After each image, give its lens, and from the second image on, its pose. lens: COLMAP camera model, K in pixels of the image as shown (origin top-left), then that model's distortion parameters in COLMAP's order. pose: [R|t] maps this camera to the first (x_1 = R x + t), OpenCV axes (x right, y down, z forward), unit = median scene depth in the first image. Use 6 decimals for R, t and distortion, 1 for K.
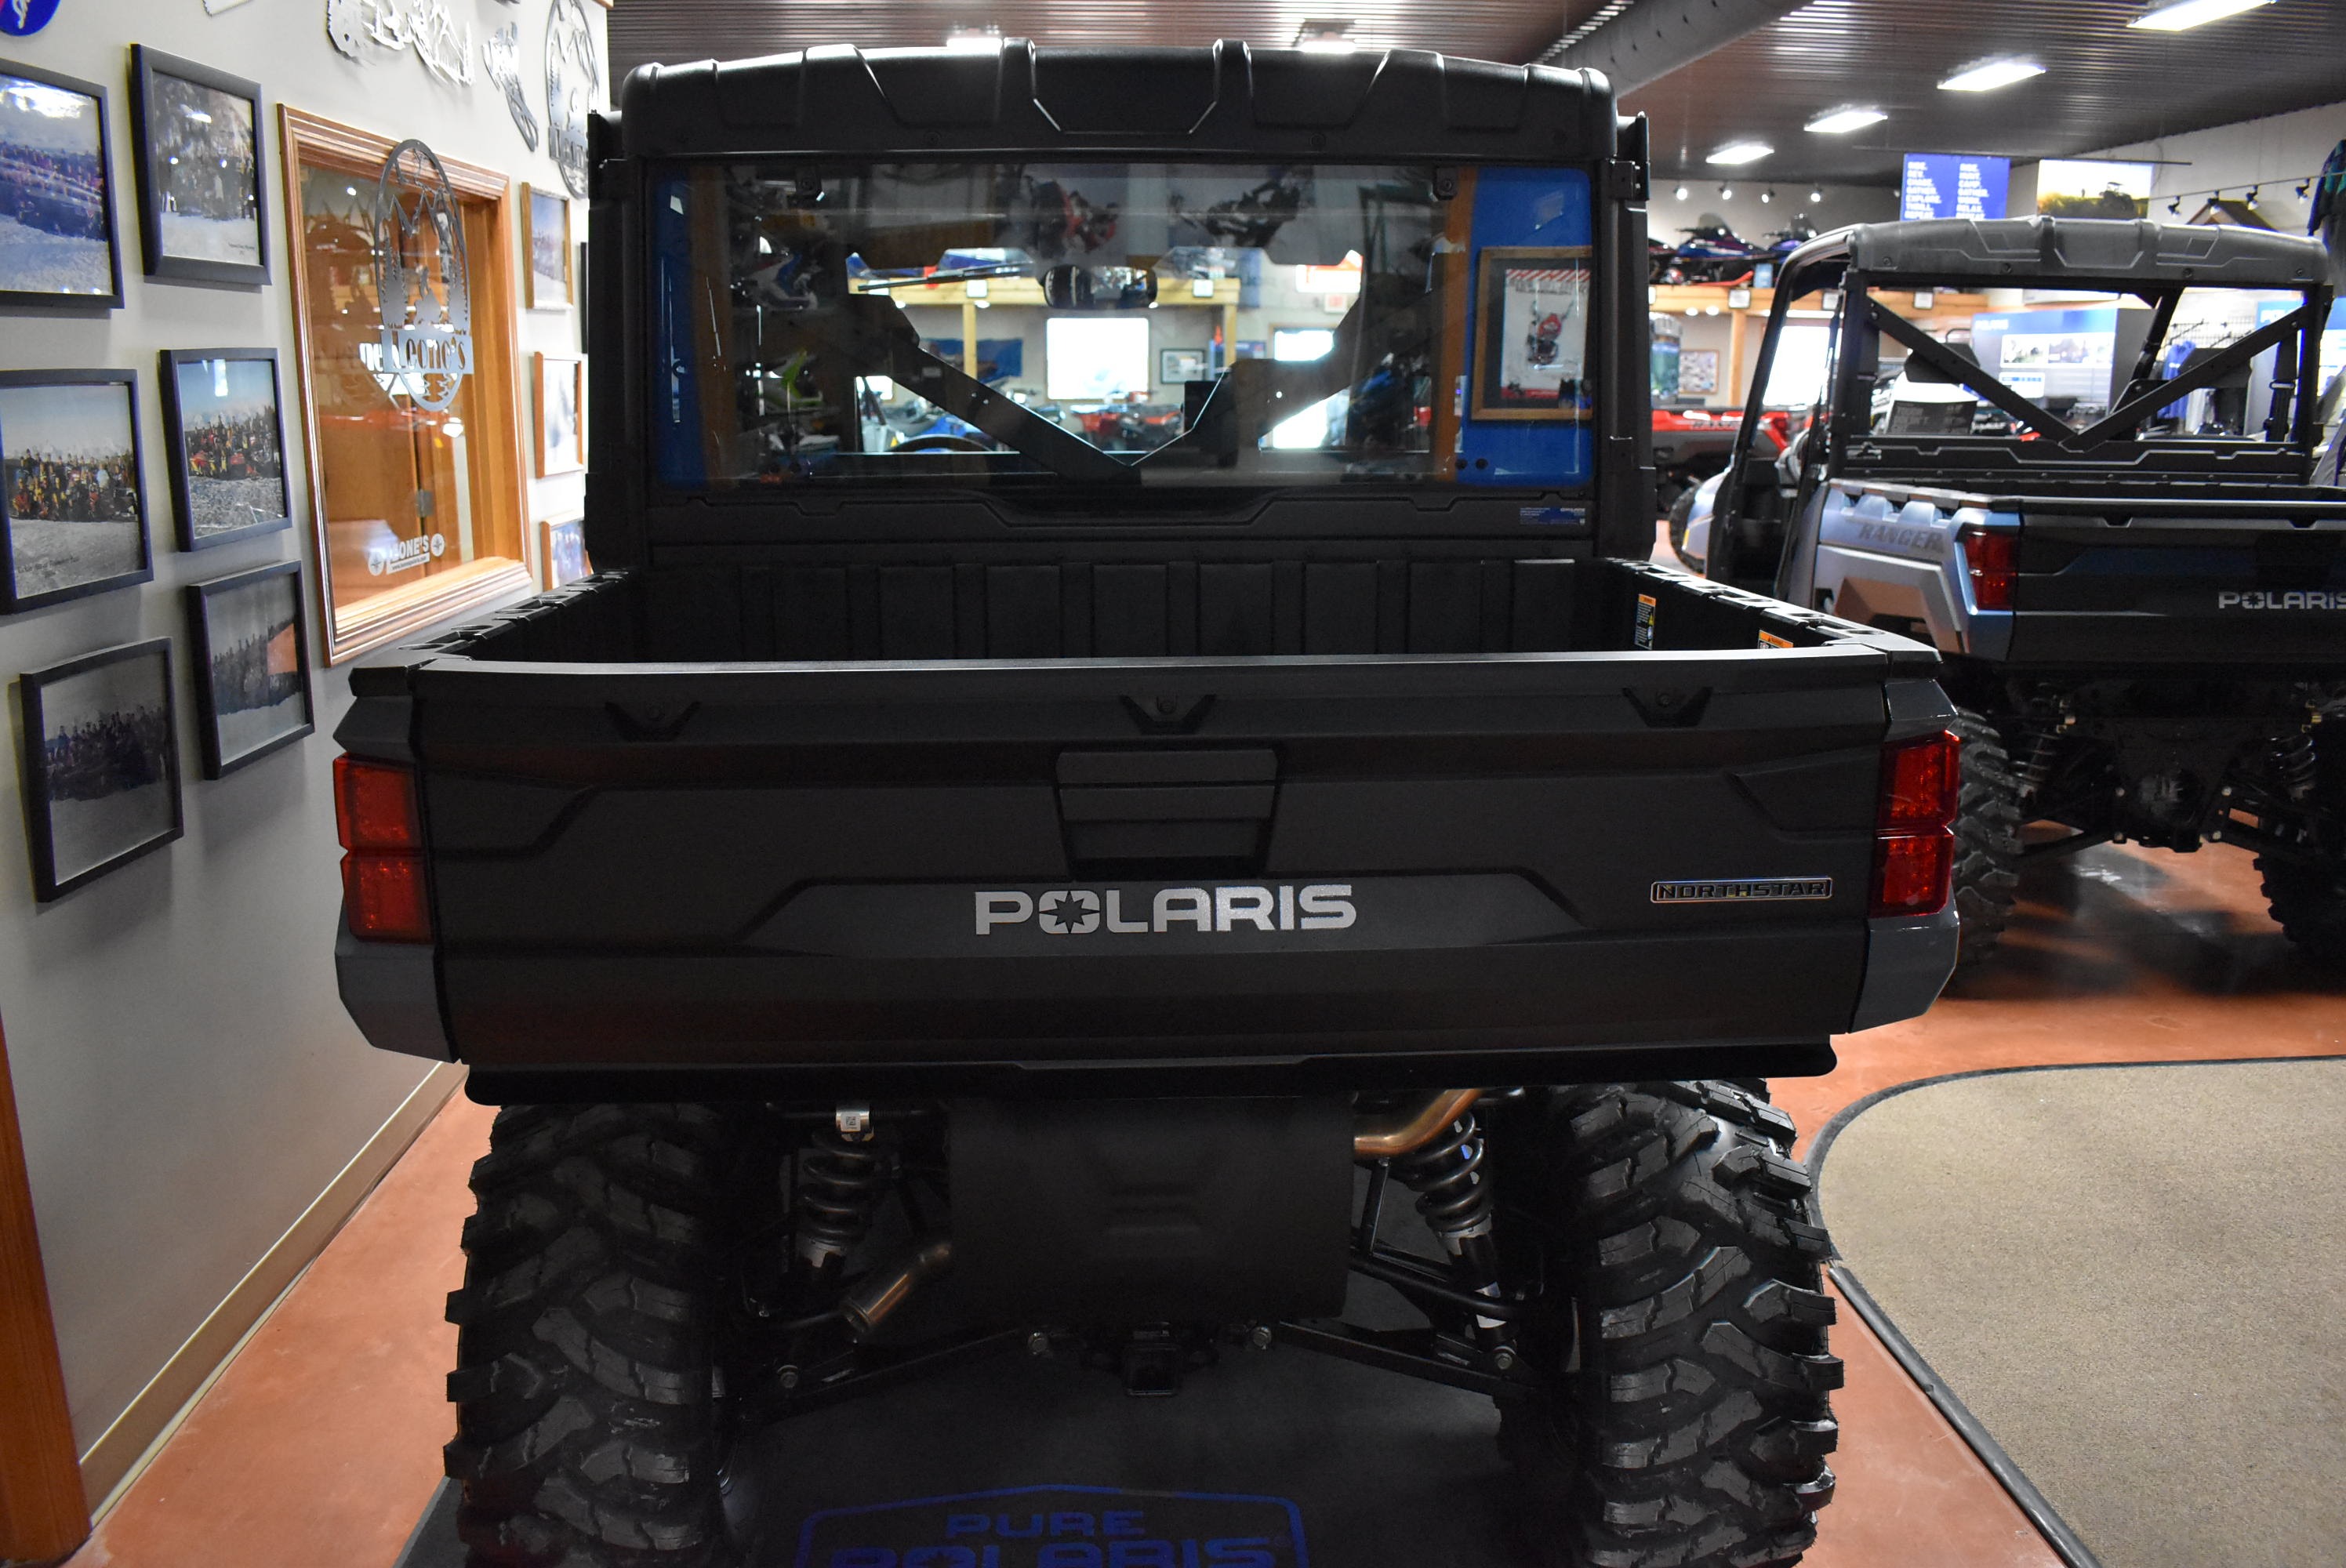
lens RADIAL K [[1821.5, 0, 1167.2], [0, 1821.5, 789.6], [0, 0, 1]] dist [-0.101695, 0.020281]
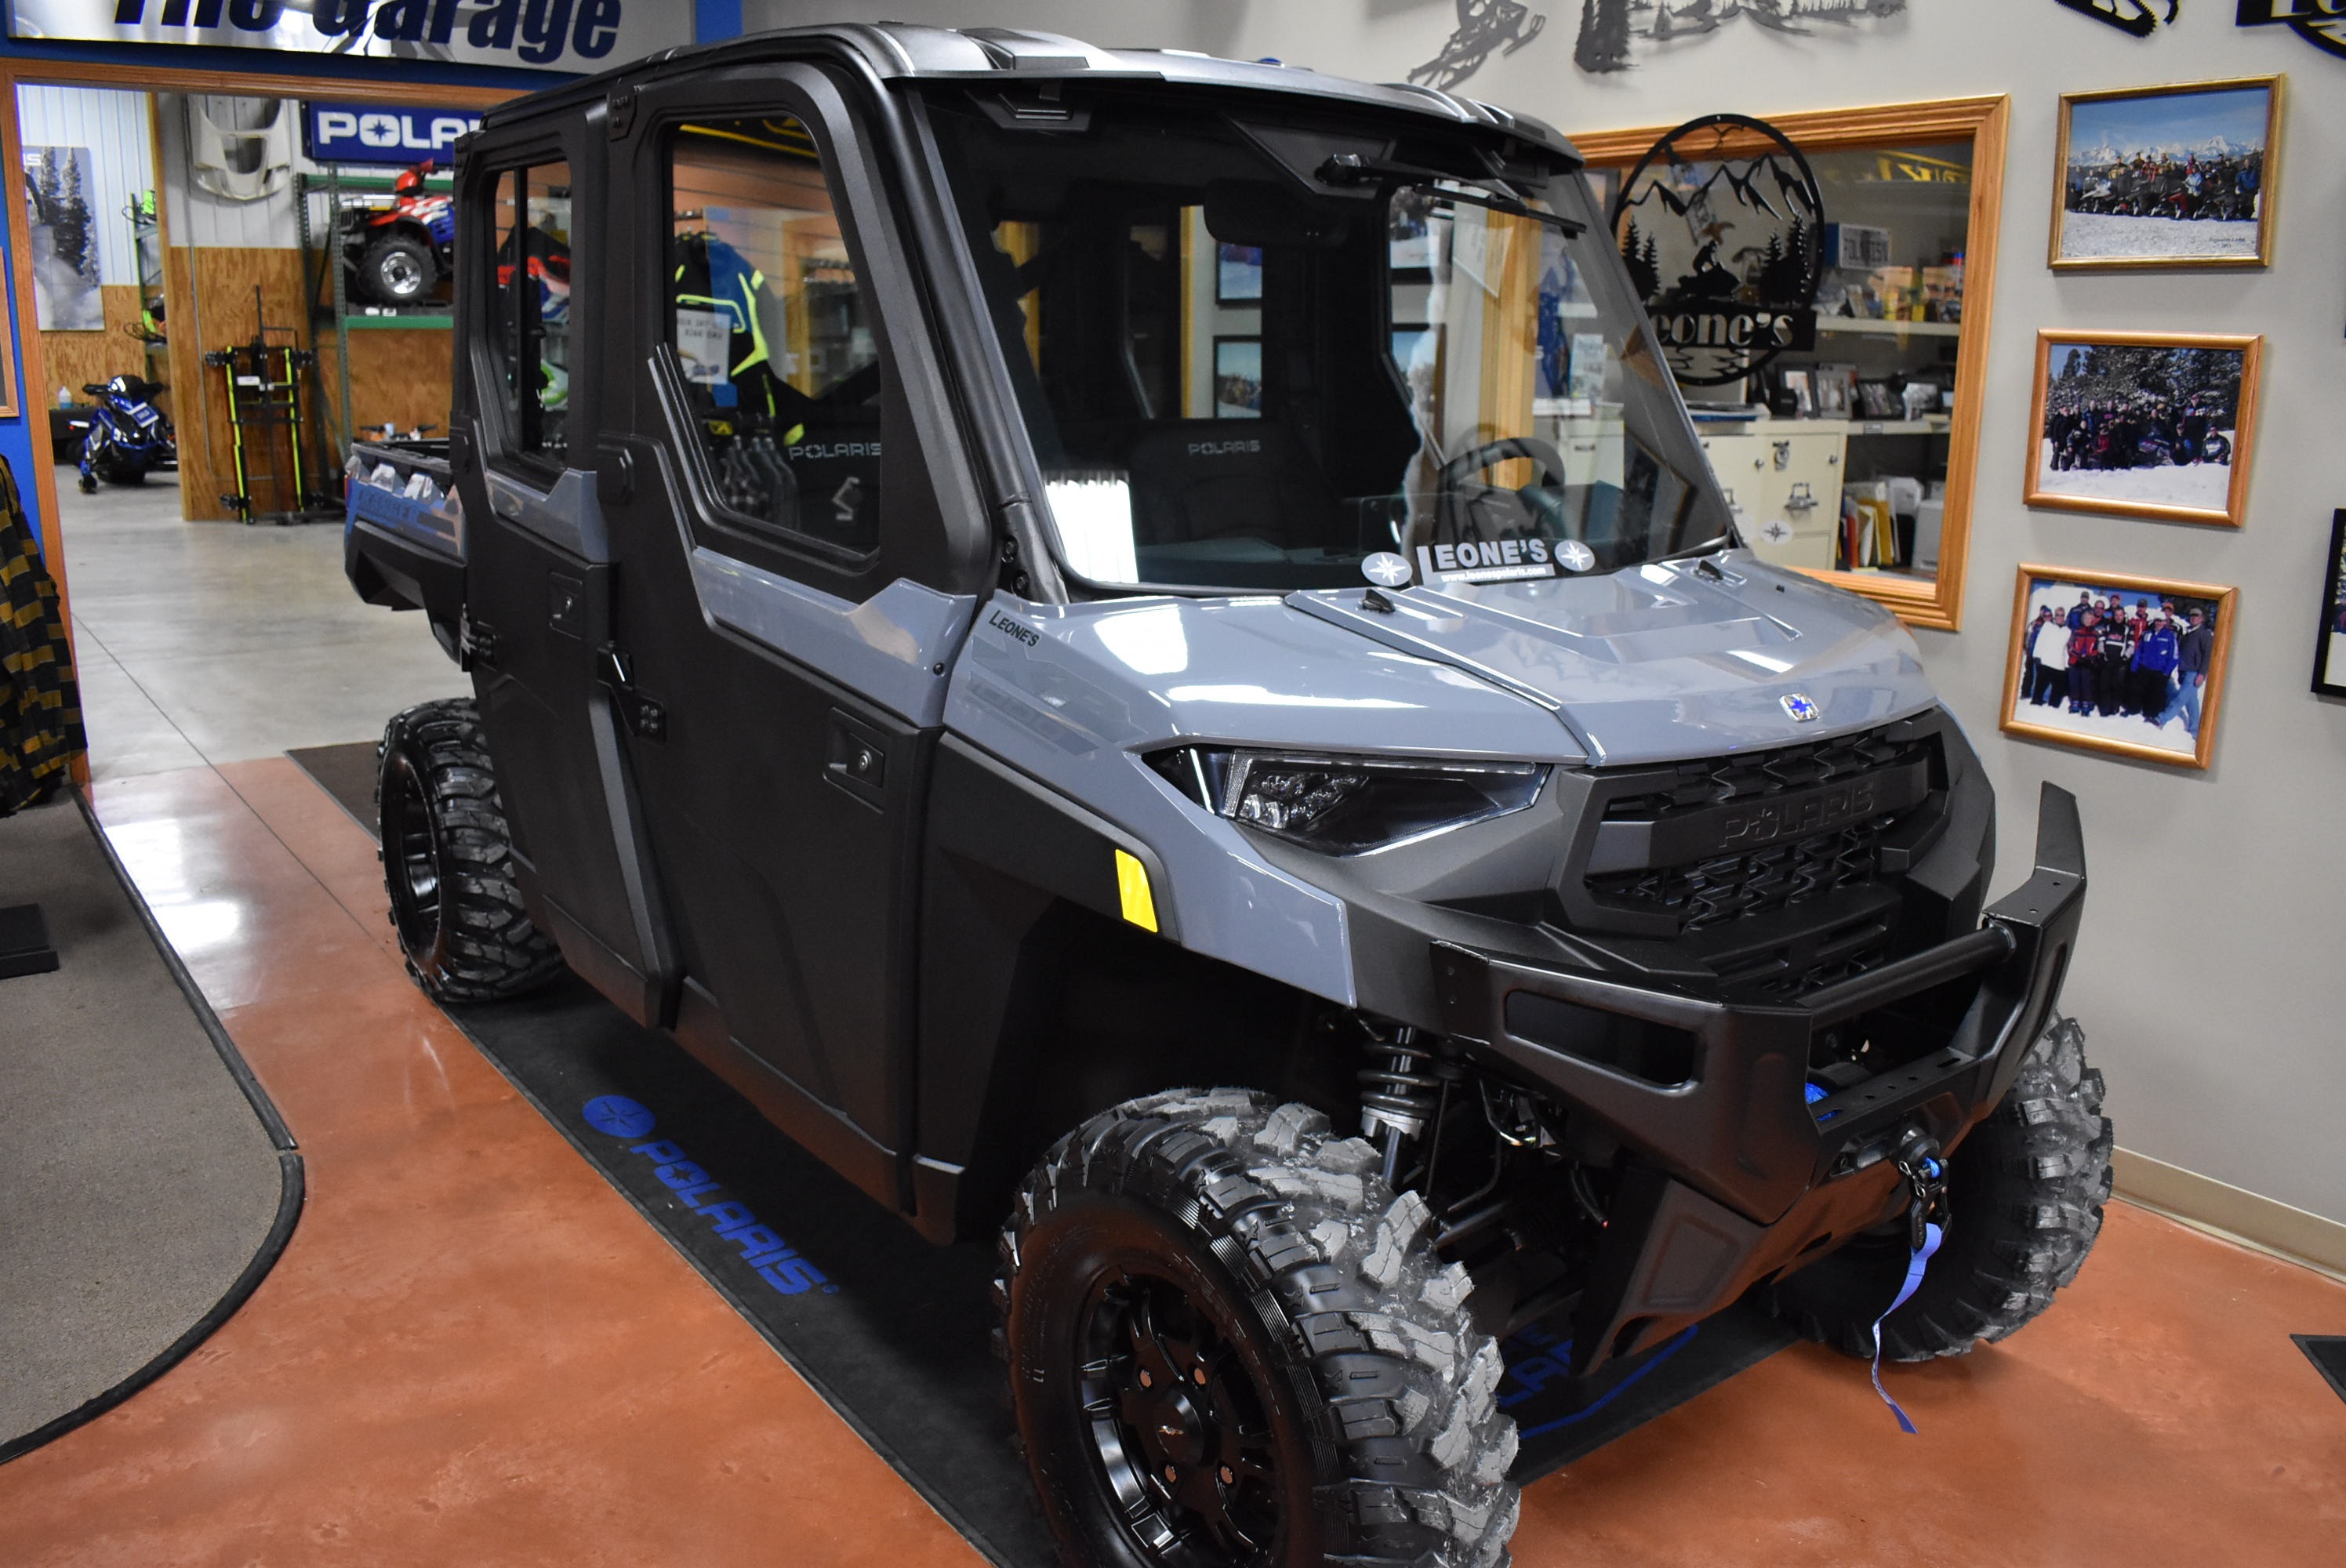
lens RADIAL K [[1821.5, 0, 1160.3], [0, 1821.5, 776.1], [0, 0, 1]] dist [-0.101695, 0.020281]
pose [[-0.824253, 0.123179, -0.552661, 0.737523], [-0.137960, 0.902946, 0.407009, -0.666293], [0.549158, 0.411723, -0.727262, 2.883467]]
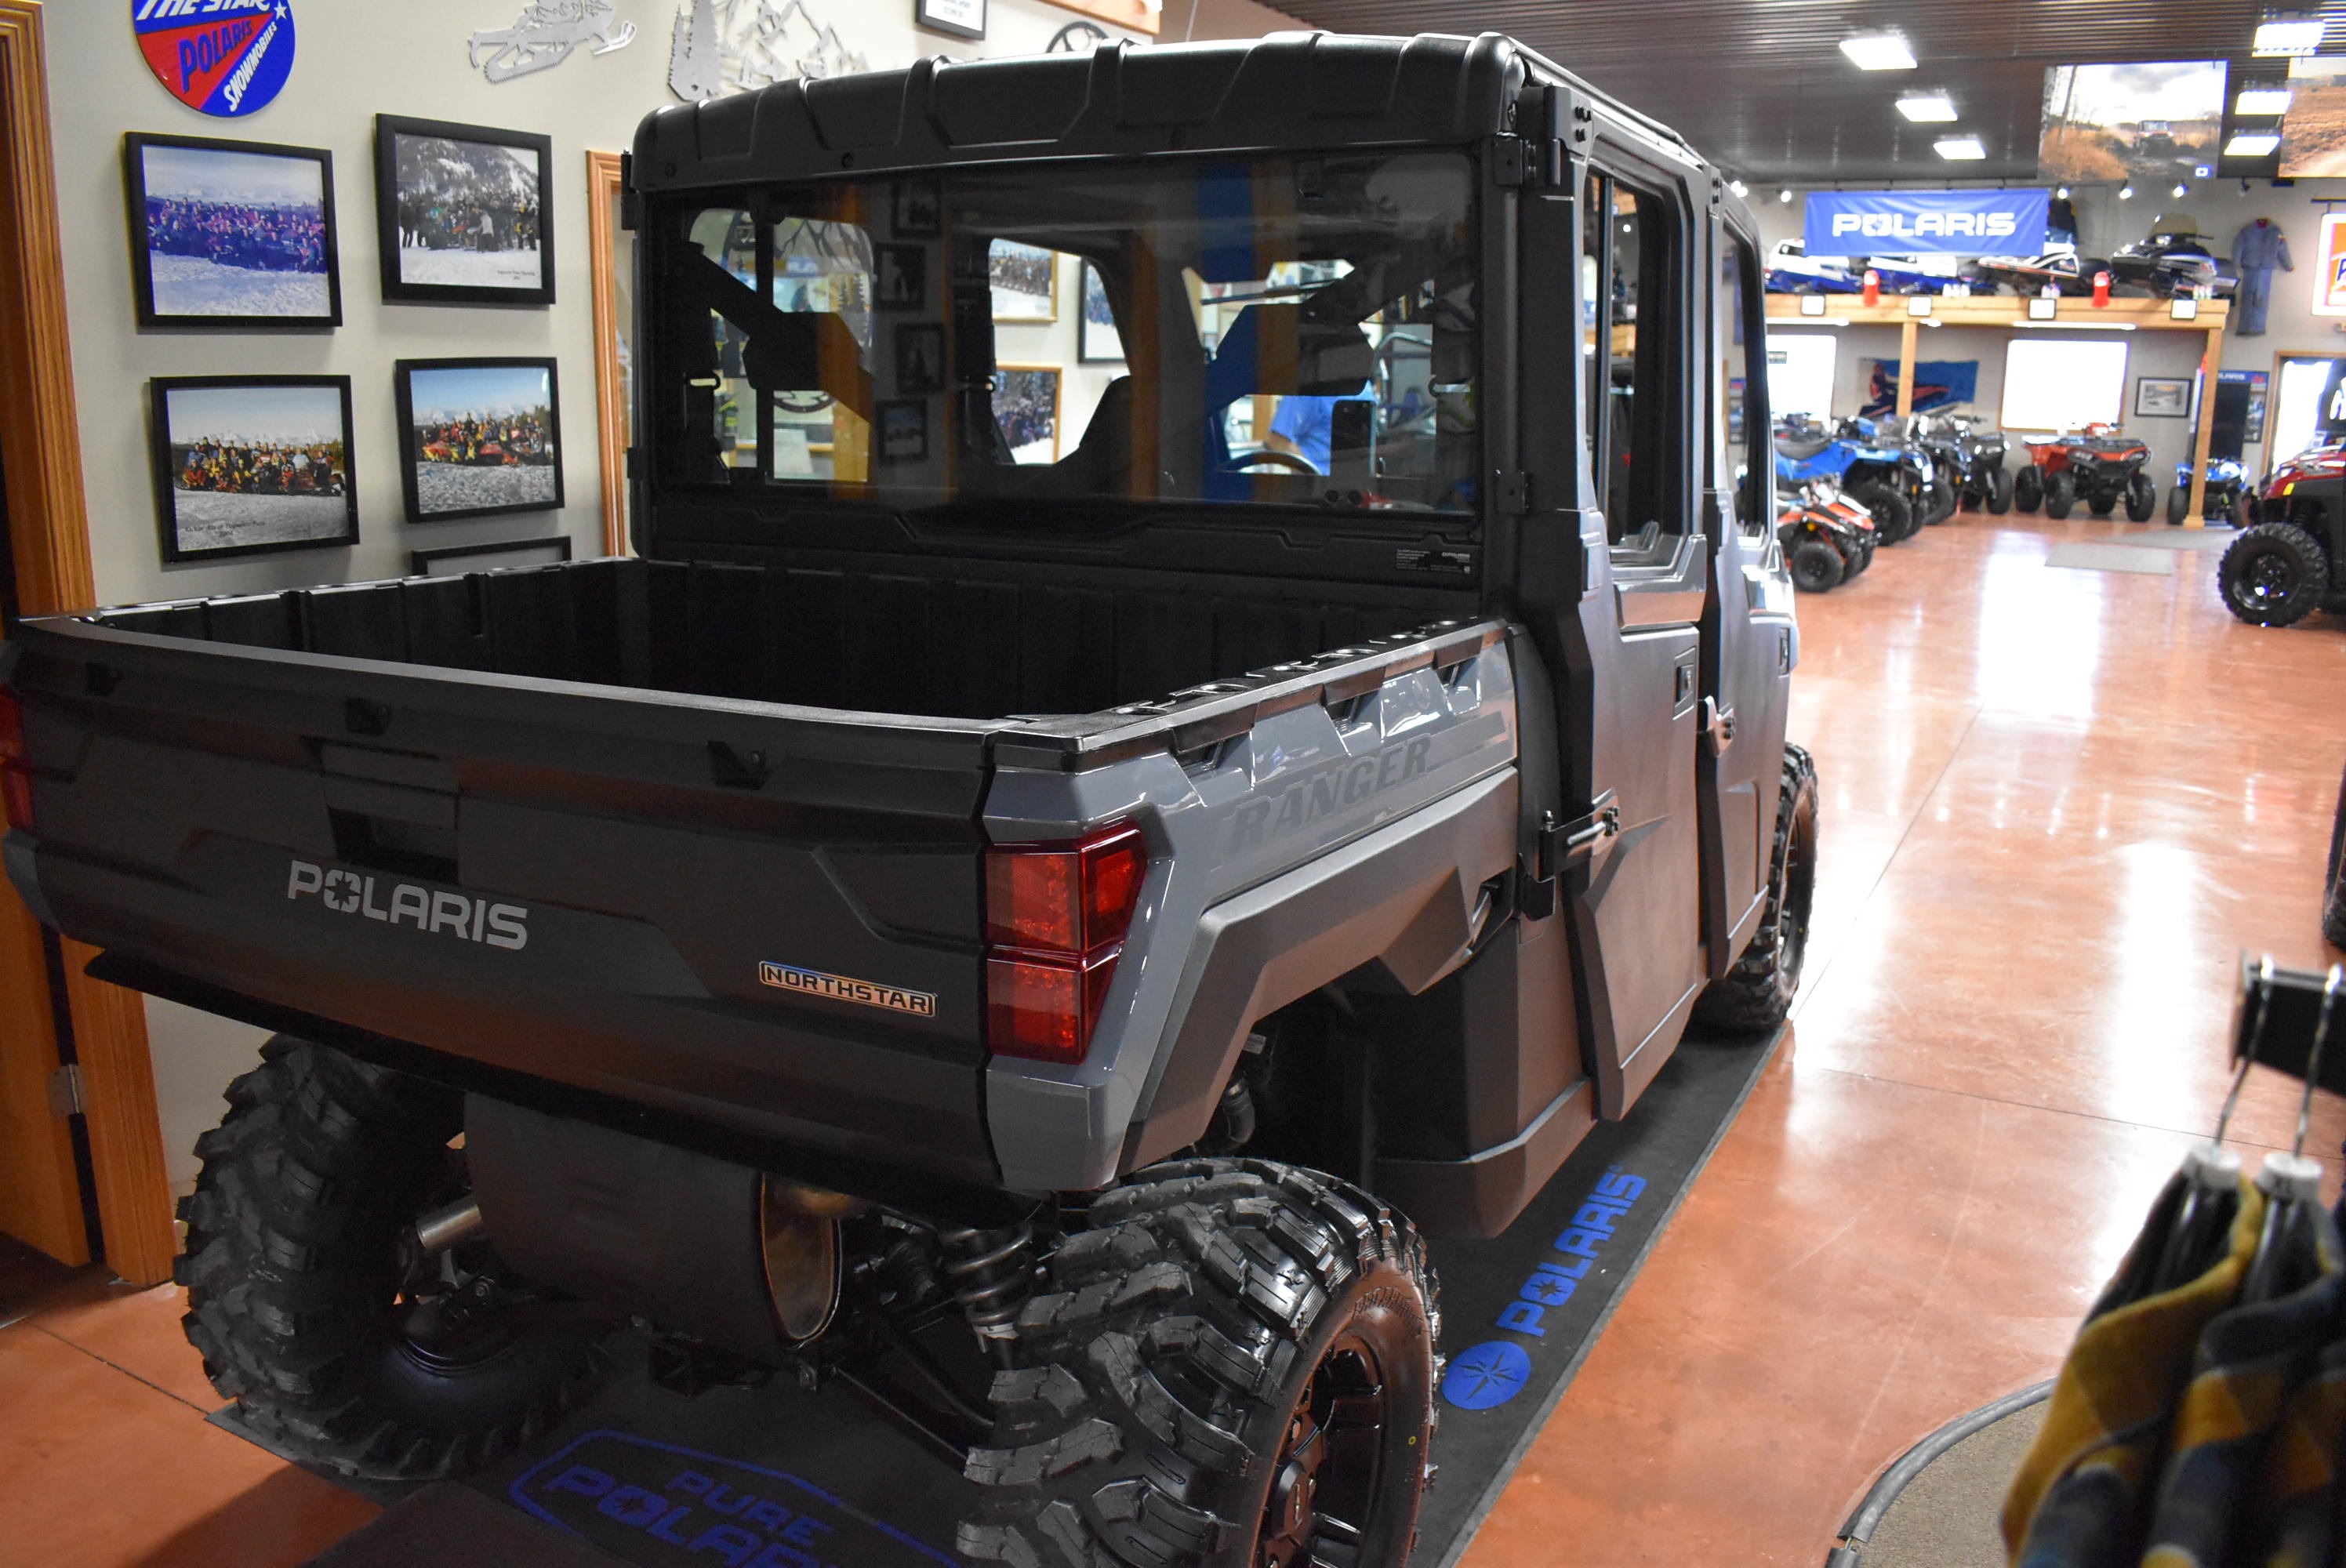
lens RADIAL K [[1821.5, 0, 1170.7], [0, 1821.5, 785.3], [0, 0, 1]] dist [-0.101695, 0.020281]
pose [[0.854490, 0.121546, -0.505048, 0.683847], [-0.126336, 0.991675, 0.024911, -0.064056], [0.503871, 0.042519, 0.862732, 0.250623]]
